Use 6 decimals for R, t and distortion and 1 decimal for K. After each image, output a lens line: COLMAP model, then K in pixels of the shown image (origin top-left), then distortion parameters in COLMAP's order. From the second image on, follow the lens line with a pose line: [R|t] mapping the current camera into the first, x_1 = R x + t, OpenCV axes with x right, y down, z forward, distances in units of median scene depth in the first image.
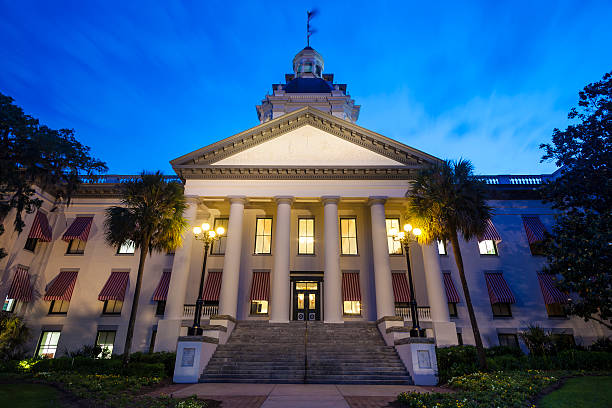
lens RADIAL K [[354.9, 0, 306.8], [0, 354.9, 194.4], [0, 0, 1]] dist [-0.003503, -0.000702]
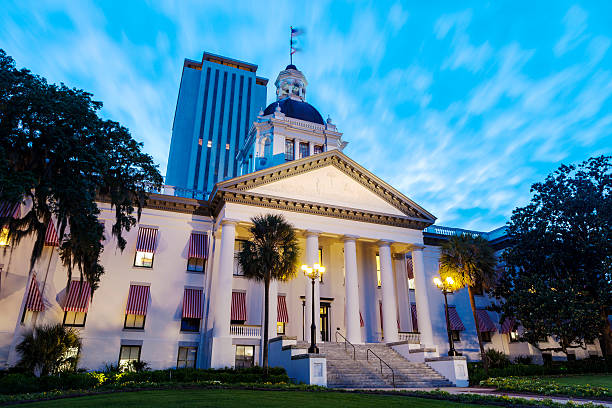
lens RADIAL K [[418.2, 0, 303.8], [0, 418.2, 192.5], [0, 0, 1]] dist [-0.048835, -0.000642]
pose [[0.923503, 0.147797, 0.353974, -0.571840], [-0.153120, 0.988121, -0.013092, -0.090005], [-0.351704, -0.042110, 0.935164, -0.209639]]
